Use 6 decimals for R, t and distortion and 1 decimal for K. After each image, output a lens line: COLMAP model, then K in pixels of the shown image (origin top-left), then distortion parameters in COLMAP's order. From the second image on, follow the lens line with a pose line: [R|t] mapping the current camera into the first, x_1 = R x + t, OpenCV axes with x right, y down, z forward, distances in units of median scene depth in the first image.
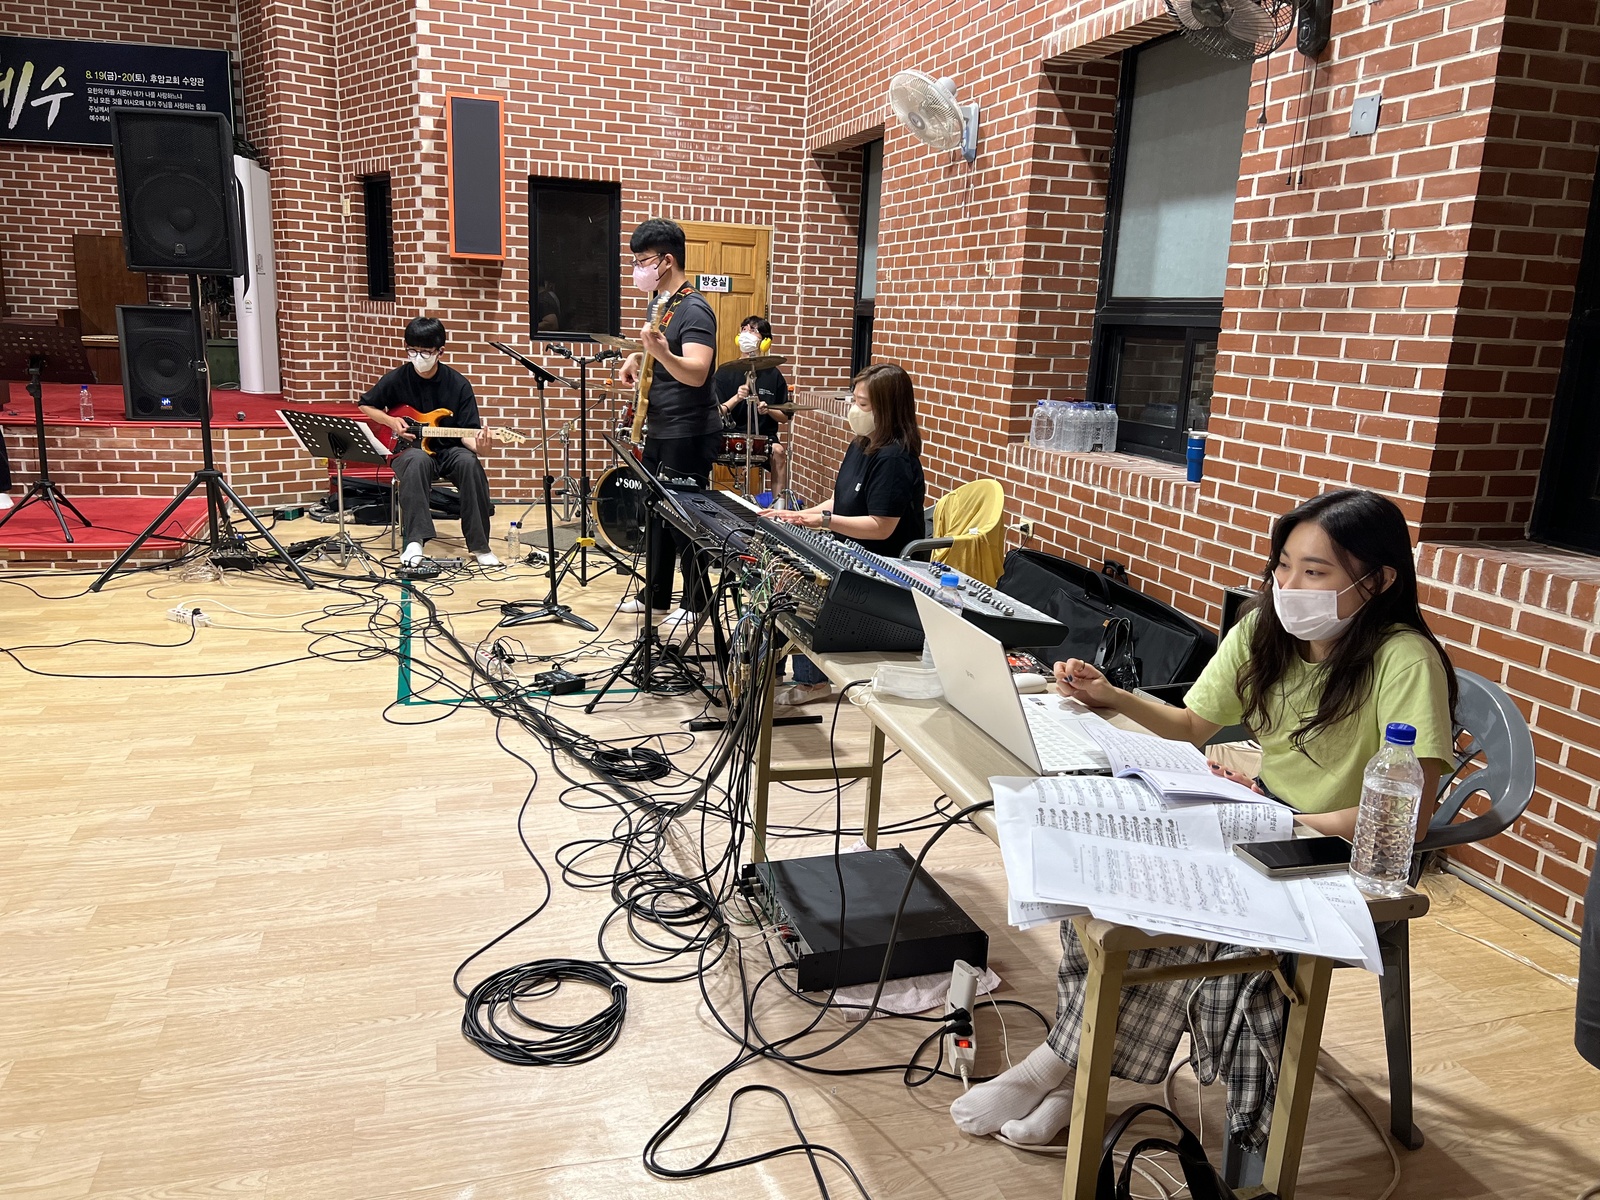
lens RADIAL K [[1214.5, 0, 796.0], [0, 1214.5, 596.3], [0, 0, 1]] dist [0.060670, -0.066714]
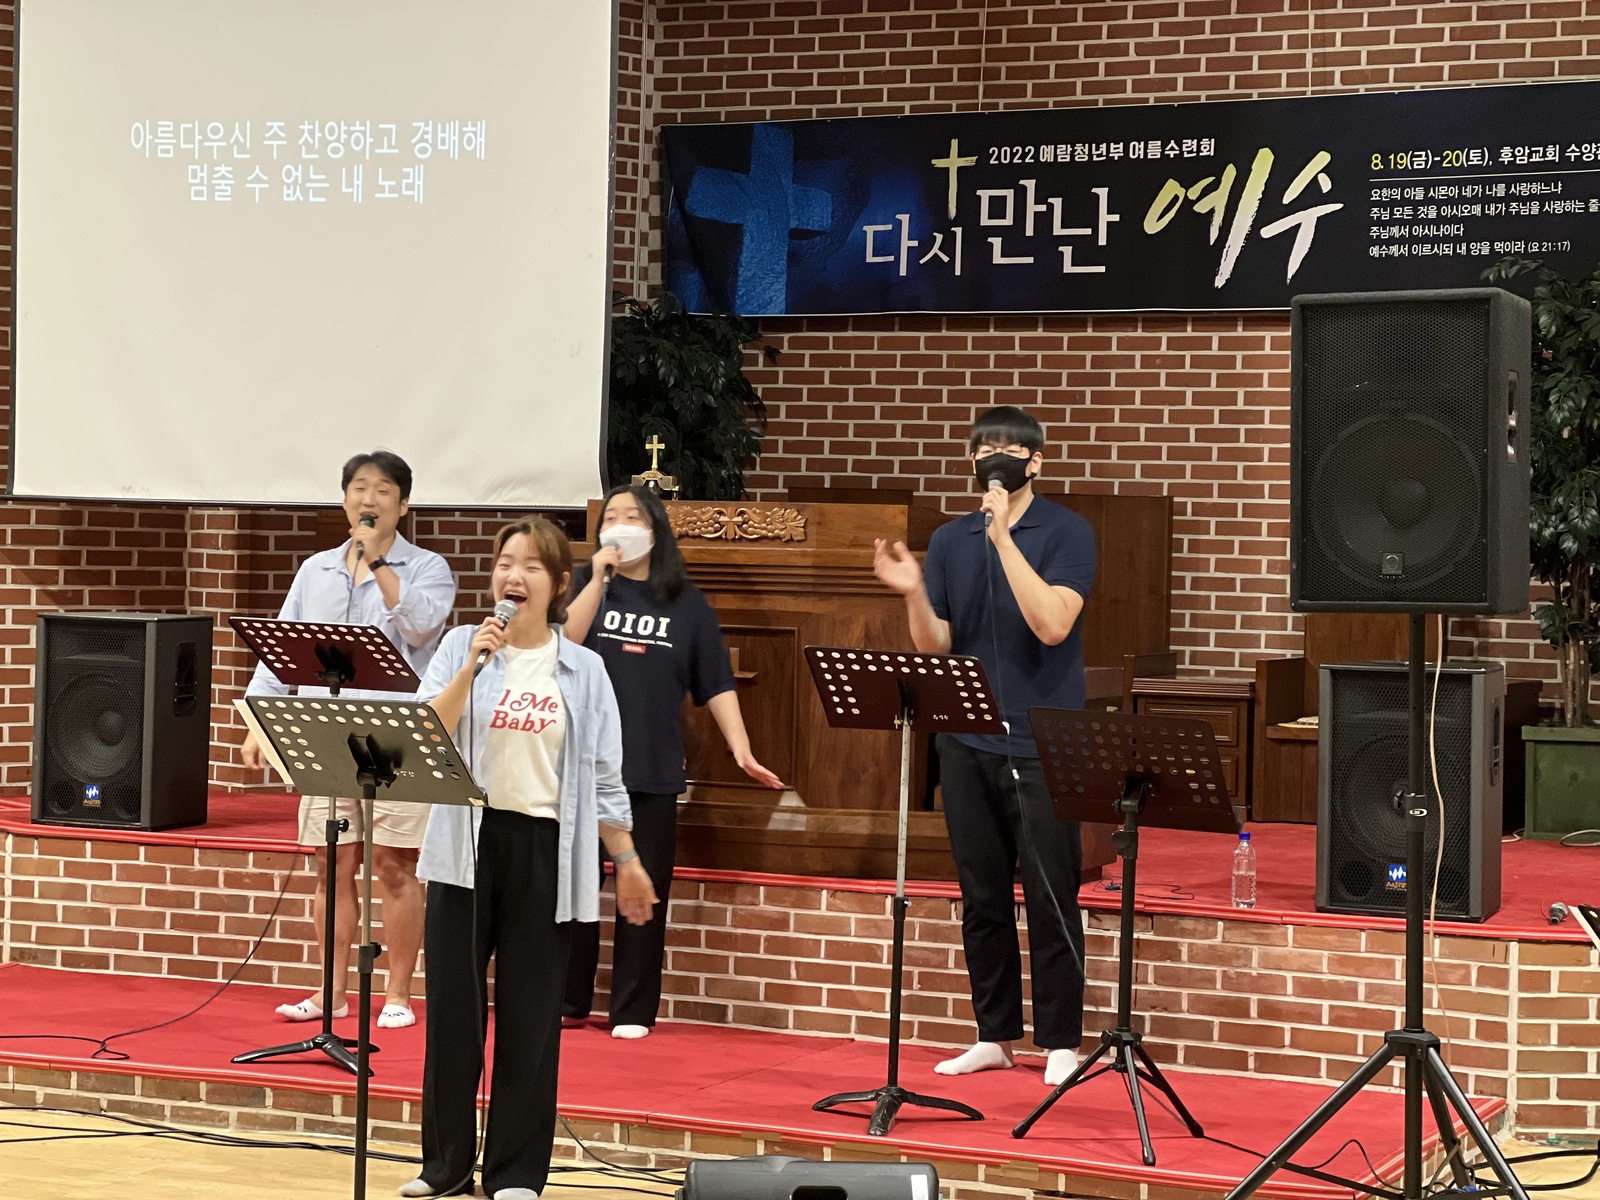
lens RADIAL K [[3508.5, 0, 794.6], [0, 3508.5, 597.1], [0, 0, 1]] dist [0.122163, 0.000000]
pose [[0.769727, -0.011997, -0.638261, 0.096431], [-0.137782, 0.973136, -0.184453, 0.007058], [0.623327, 0.229919, 0.747396, -0.082031]]
